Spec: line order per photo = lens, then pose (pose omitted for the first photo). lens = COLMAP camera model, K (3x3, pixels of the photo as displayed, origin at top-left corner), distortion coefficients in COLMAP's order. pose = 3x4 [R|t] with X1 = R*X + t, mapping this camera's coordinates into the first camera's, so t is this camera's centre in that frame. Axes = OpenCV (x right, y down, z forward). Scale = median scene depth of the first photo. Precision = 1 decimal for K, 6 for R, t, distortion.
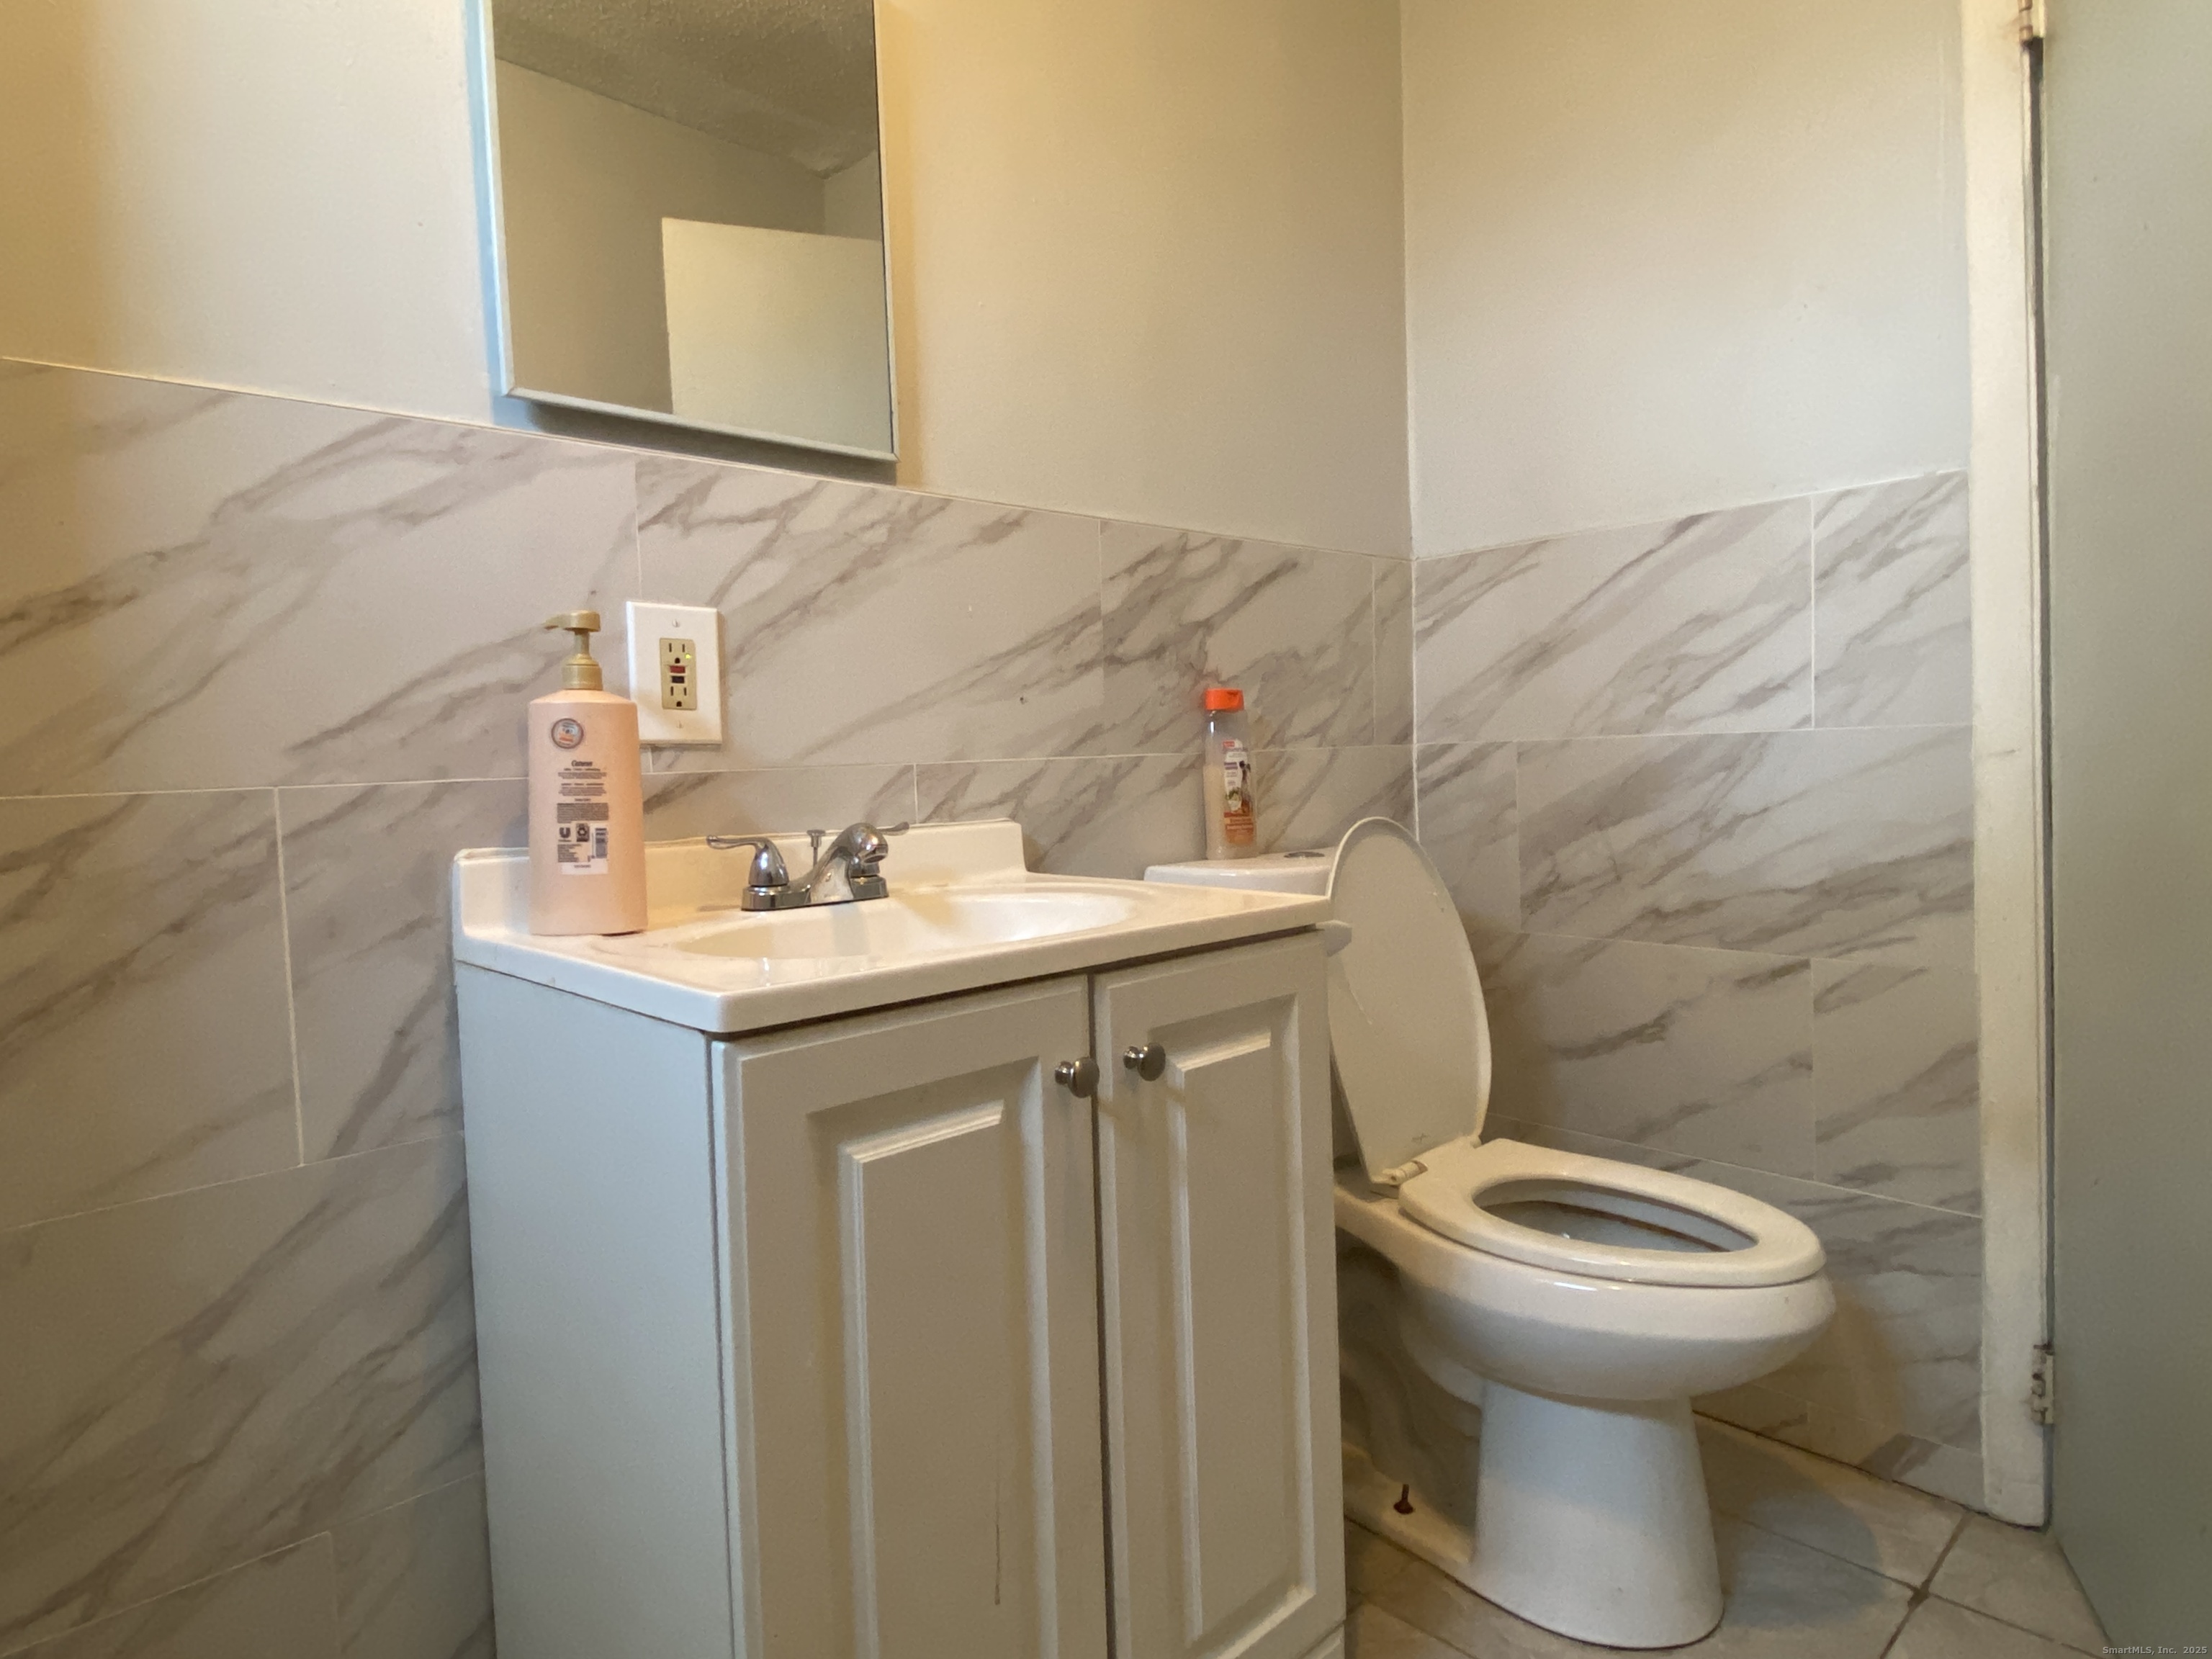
lens RADIAL K [[1252.8, 0, 1108.4], [0, 1252.8, 835.3], [0, 0, 1]] dist [0.032066, -0.032180]
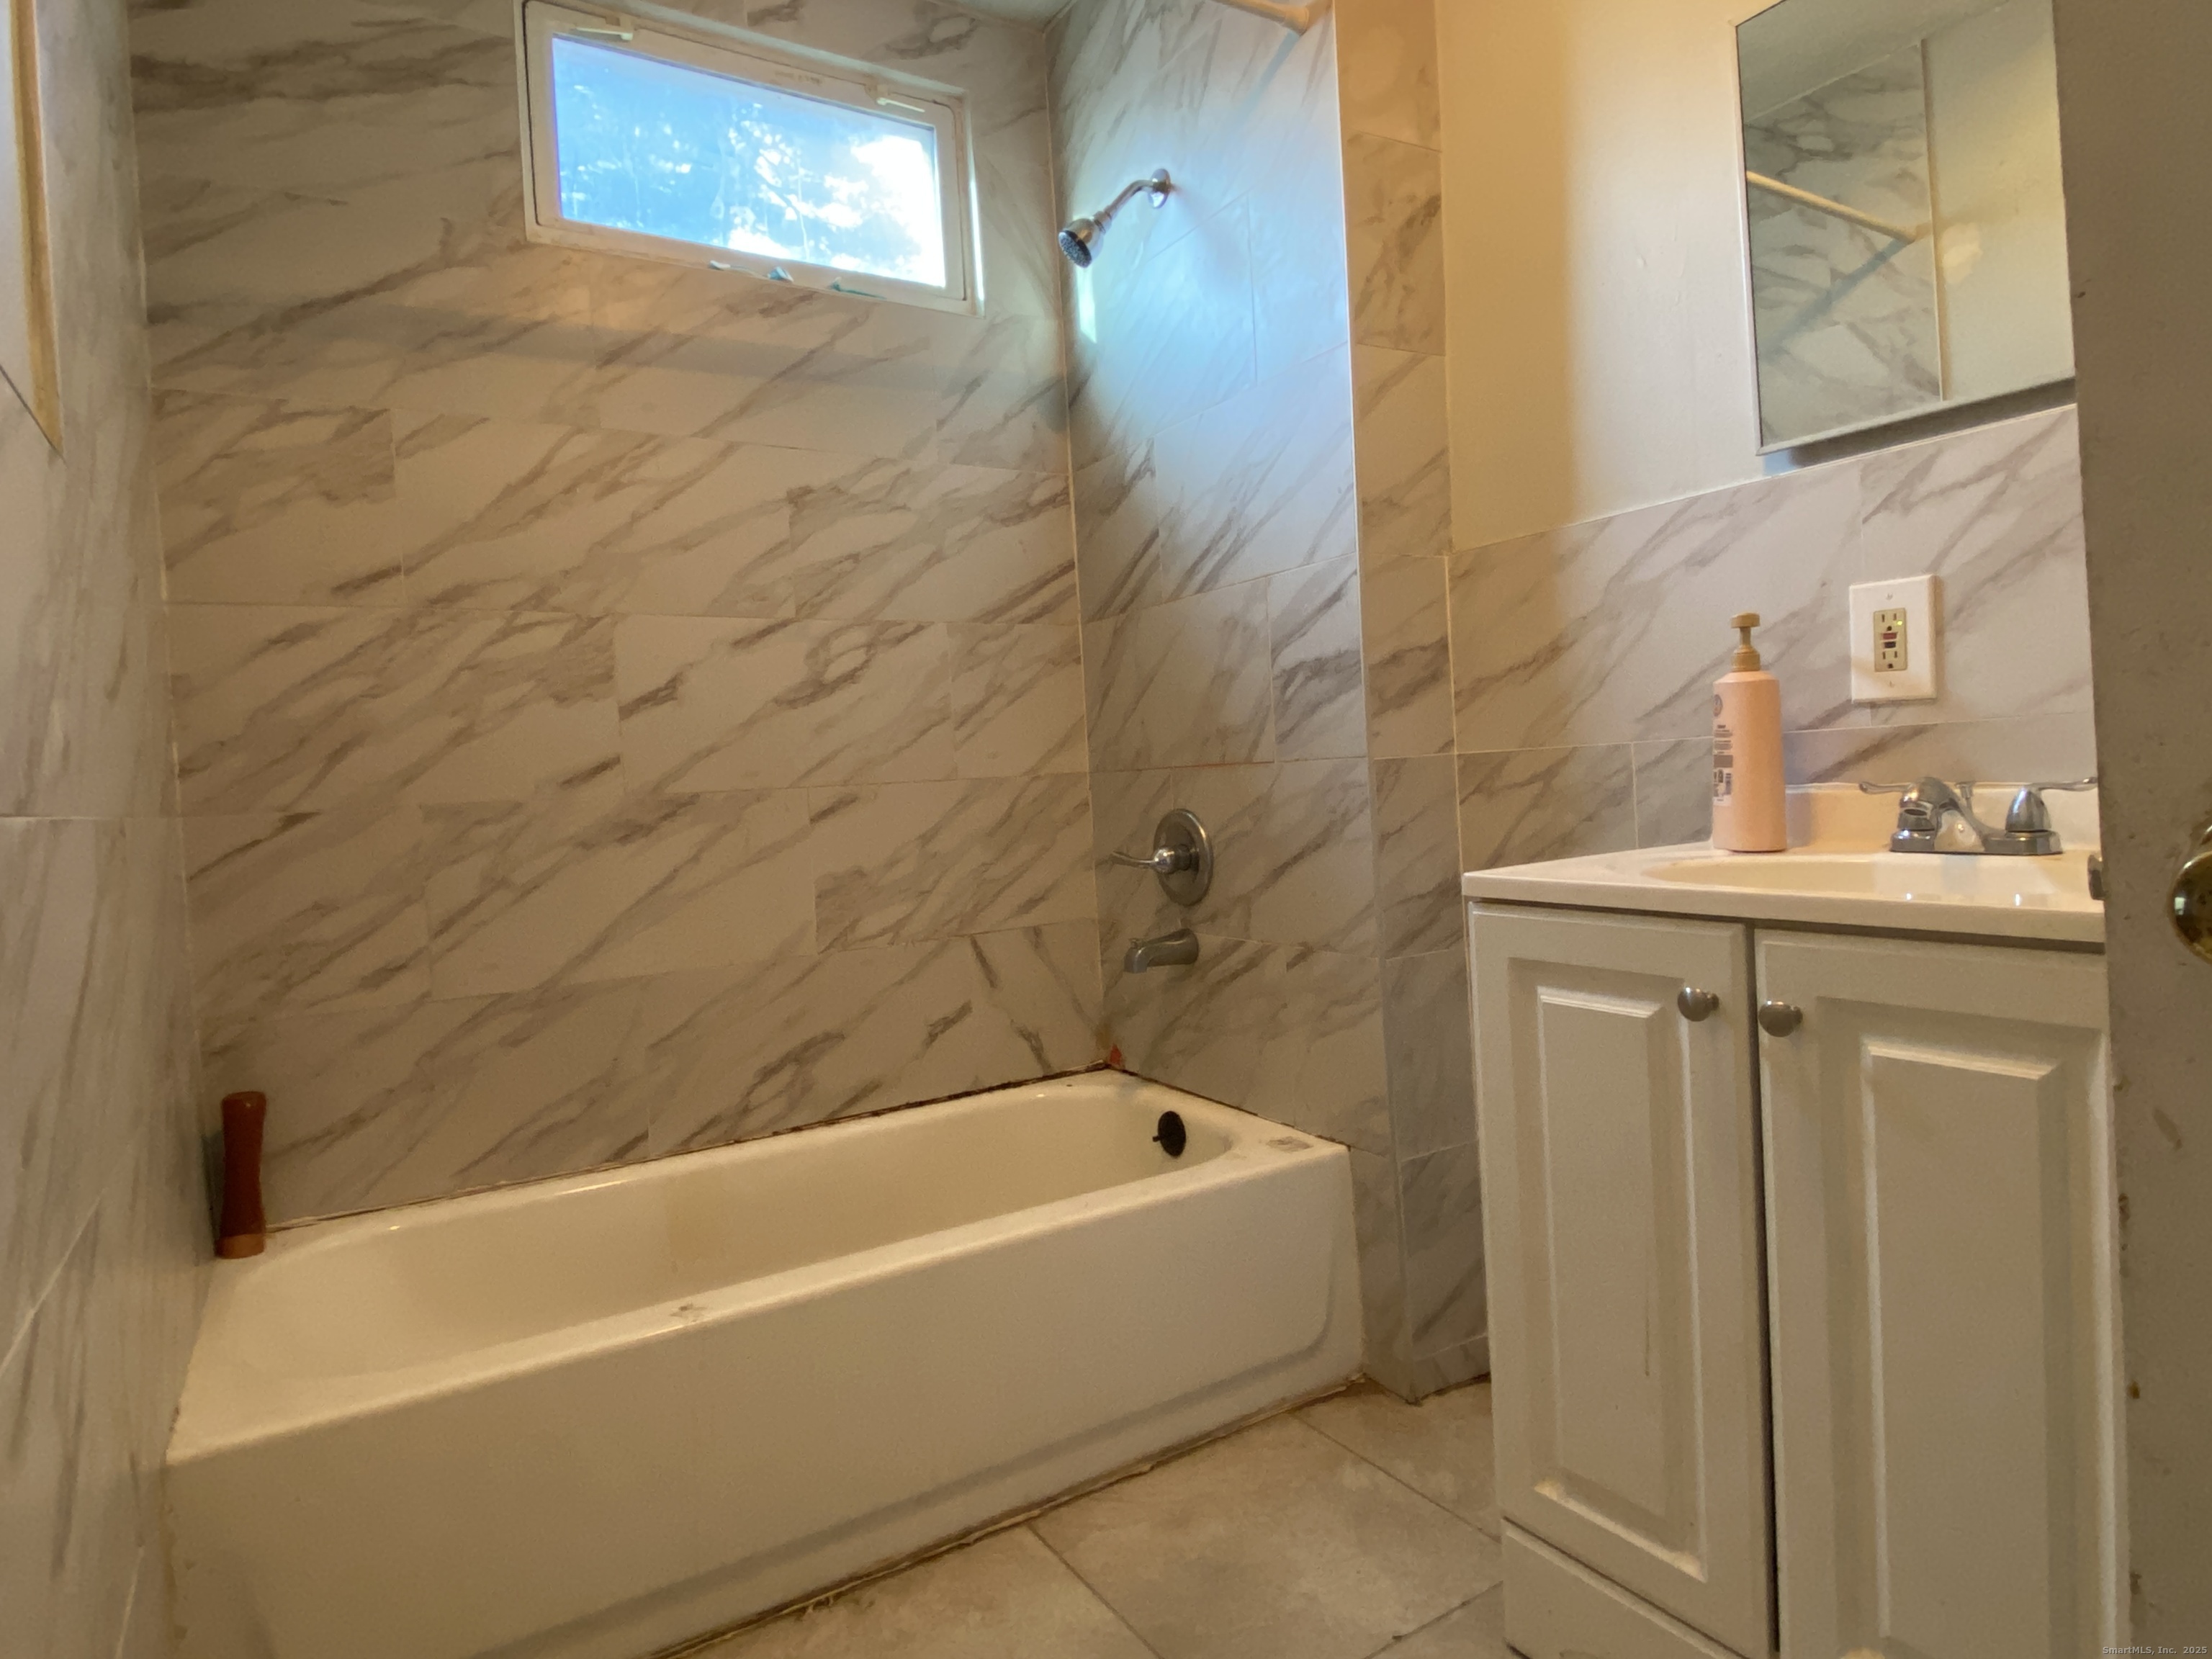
lens RADIAL K [[1252.8, 0, 1095.9], [0, 1252.8, 815.6], [0, 0, 1]] dist [0.032066, -0.032180]
pose [[-0.206786, 0.078775, -0.975210, 1.060755], [0.006725, 0.996844, 0.079097, -0.071325], [0.978363, 0.009798, -0.206663, 0.588373]]
